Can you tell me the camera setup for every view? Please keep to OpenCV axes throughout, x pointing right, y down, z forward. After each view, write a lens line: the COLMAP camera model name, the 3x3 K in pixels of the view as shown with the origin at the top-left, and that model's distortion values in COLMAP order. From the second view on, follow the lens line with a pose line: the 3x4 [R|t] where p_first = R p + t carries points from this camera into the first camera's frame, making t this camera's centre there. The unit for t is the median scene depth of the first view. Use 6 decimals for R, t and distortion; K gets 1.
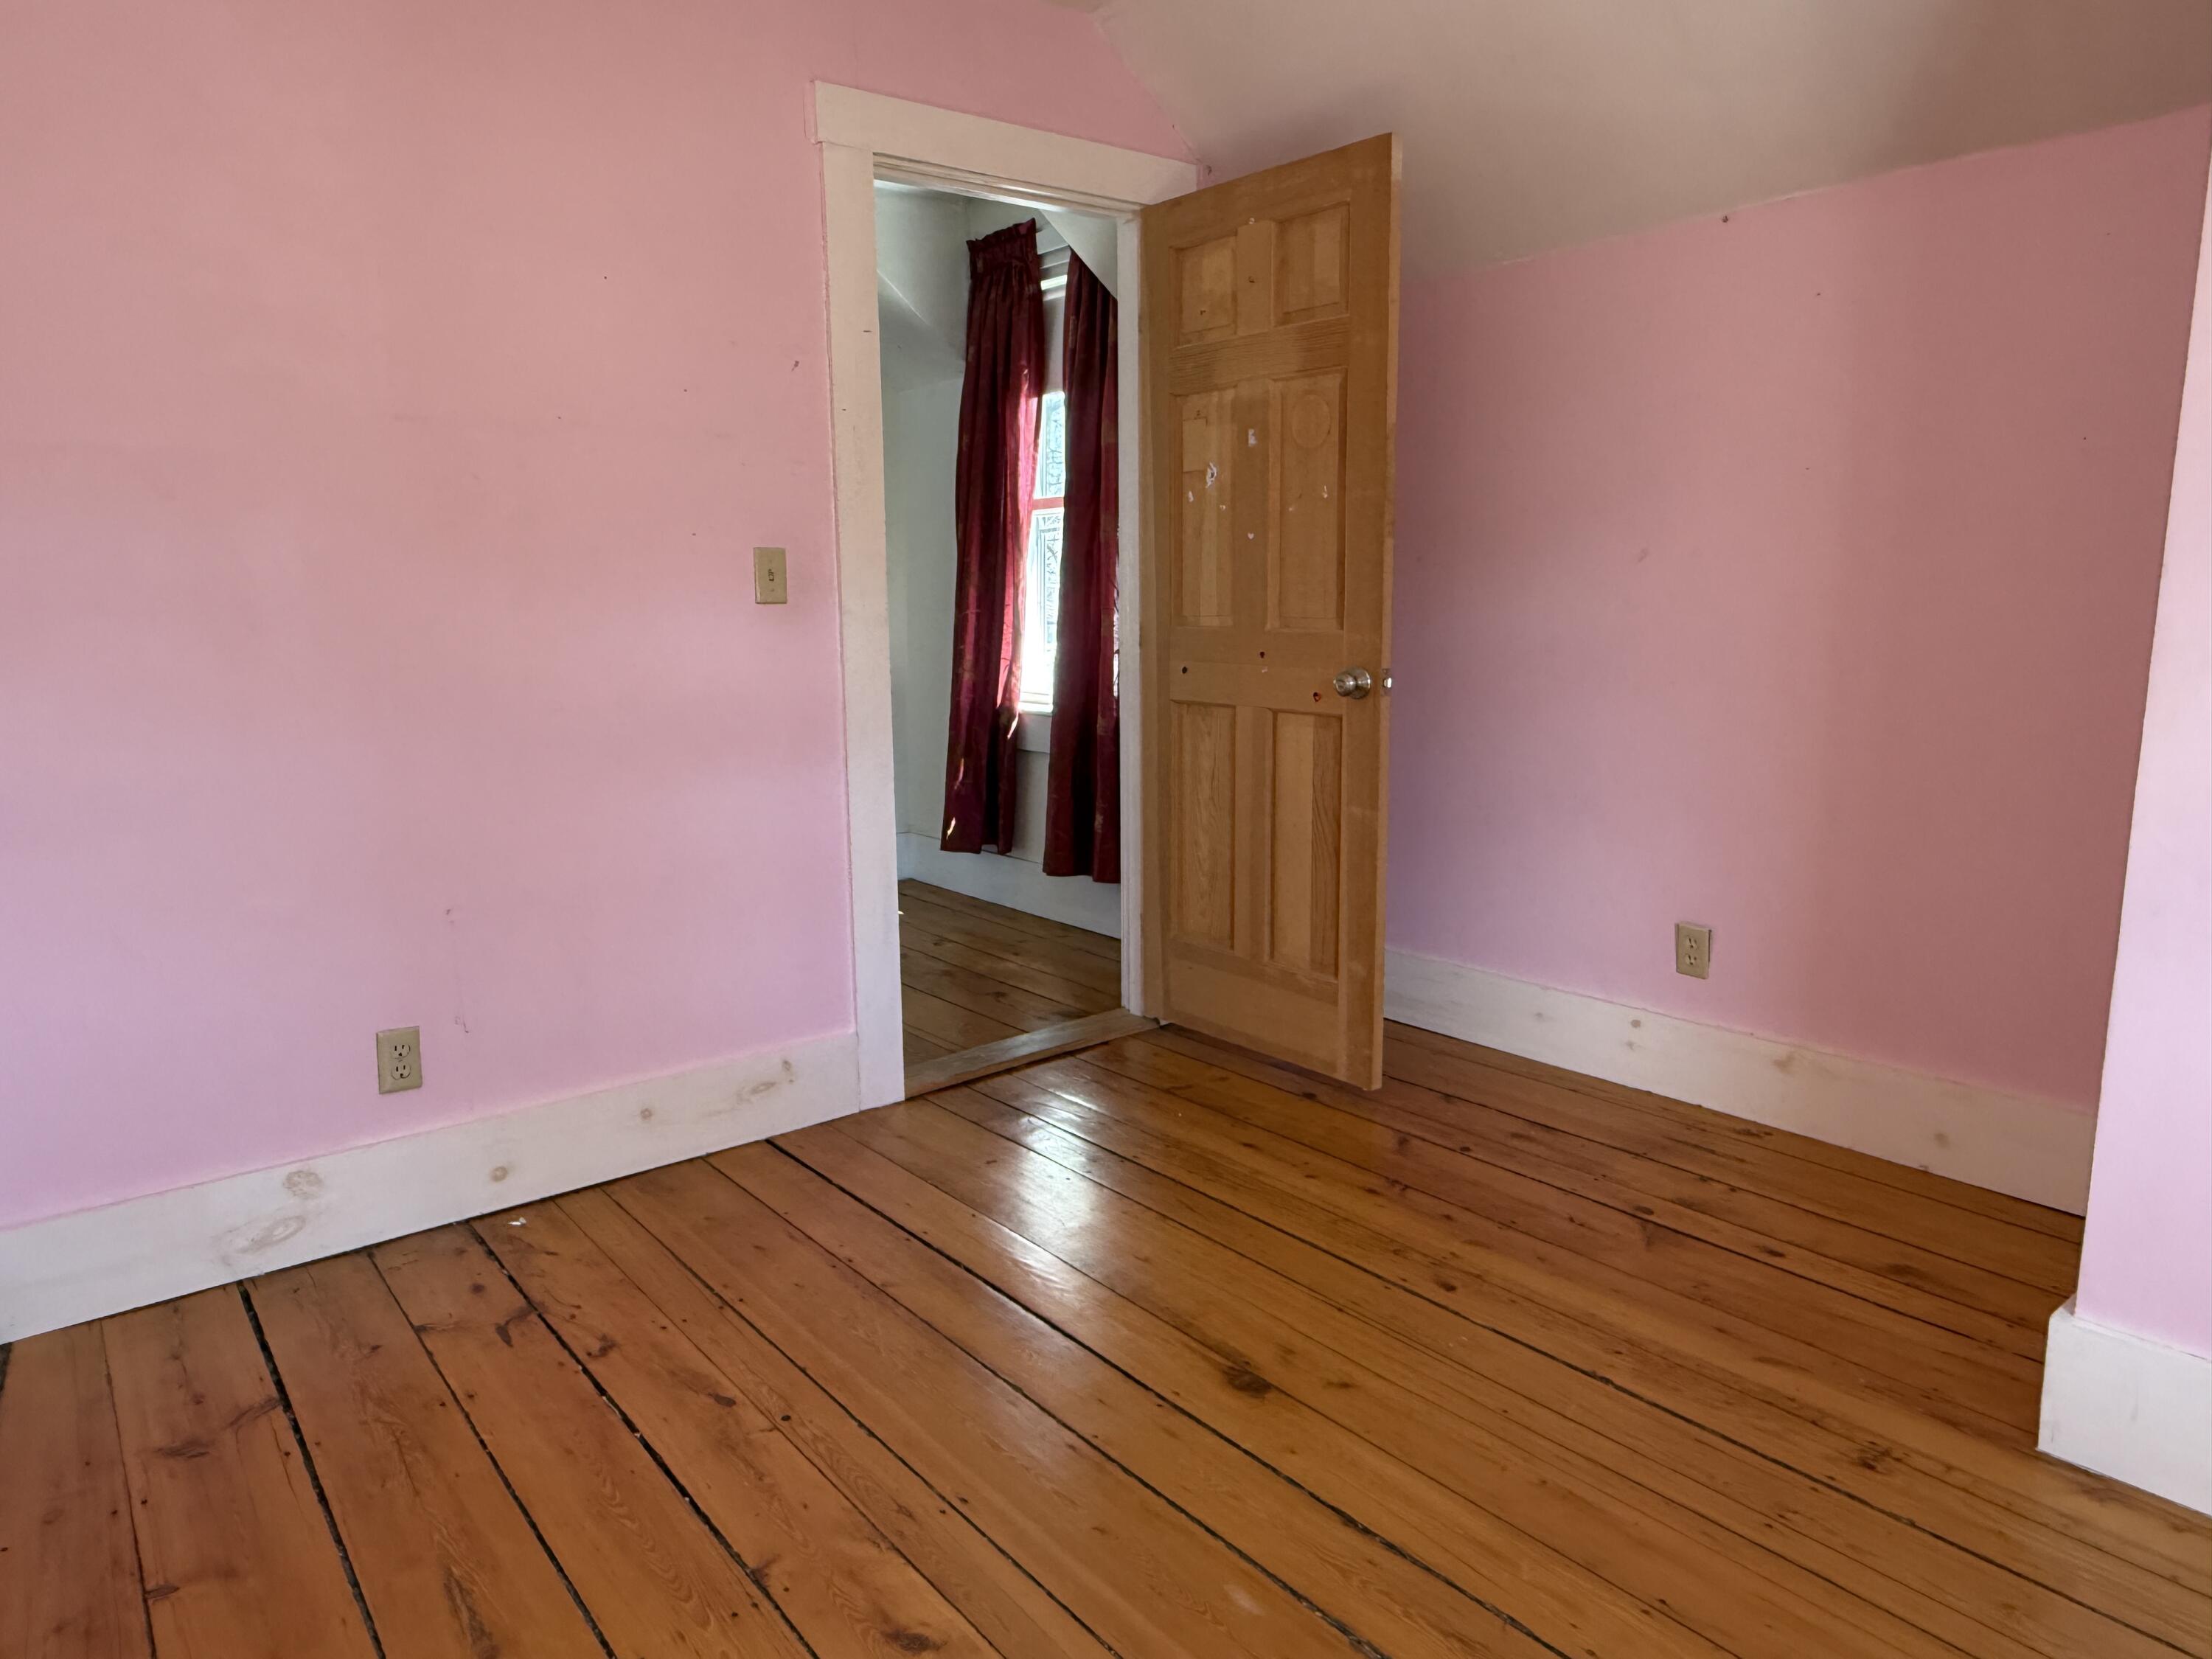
lens RADIAL K [[1408.8, 0, 1101.0], [0, 1408.8, 834.9], [0, 0, 1]] dist [-0.007261, -0.001055]
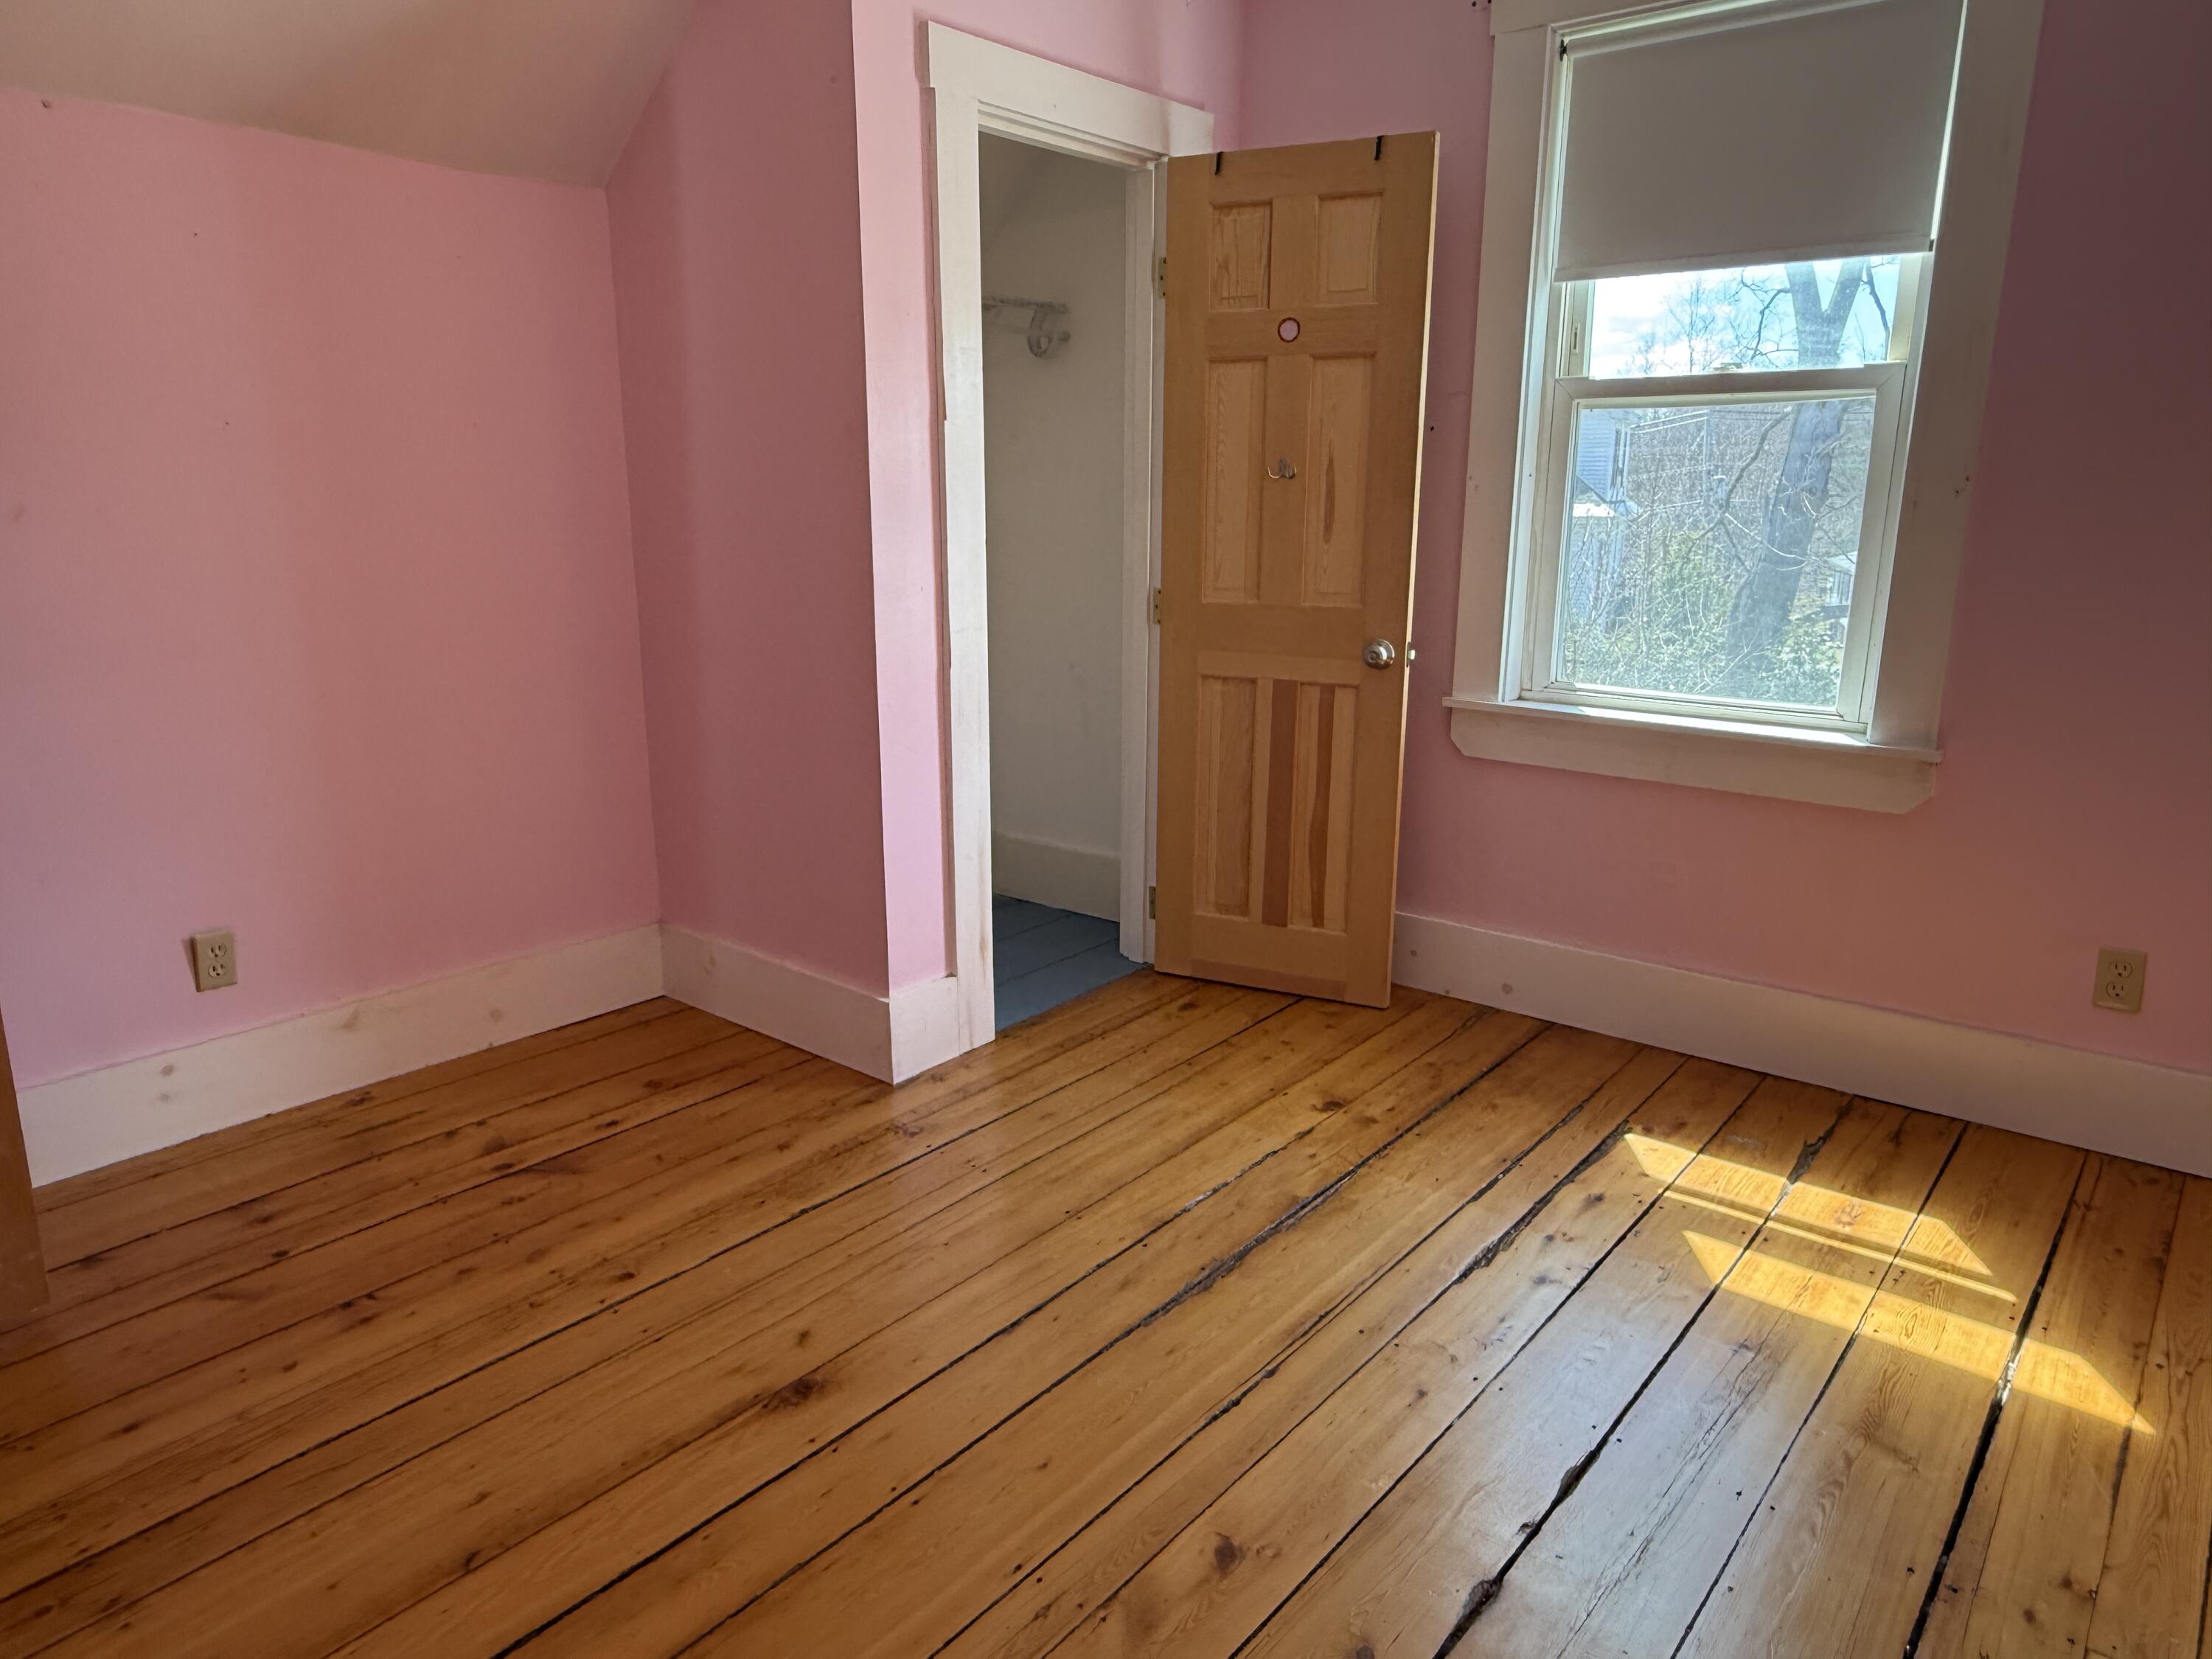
lens RADIAL K [[1408.8, 0, 1101.9], [0, 1408.8, 825.3], [0, 0, 1]] dist [-0.007261, -0.001055]
pose [[-0.197602, -0.221223, 0.954994, -0.589816], [0.163481, 0.953123, 0.254616, -0.151418], [-0.966554, 0.206436, -0.152173, 0.648201]]
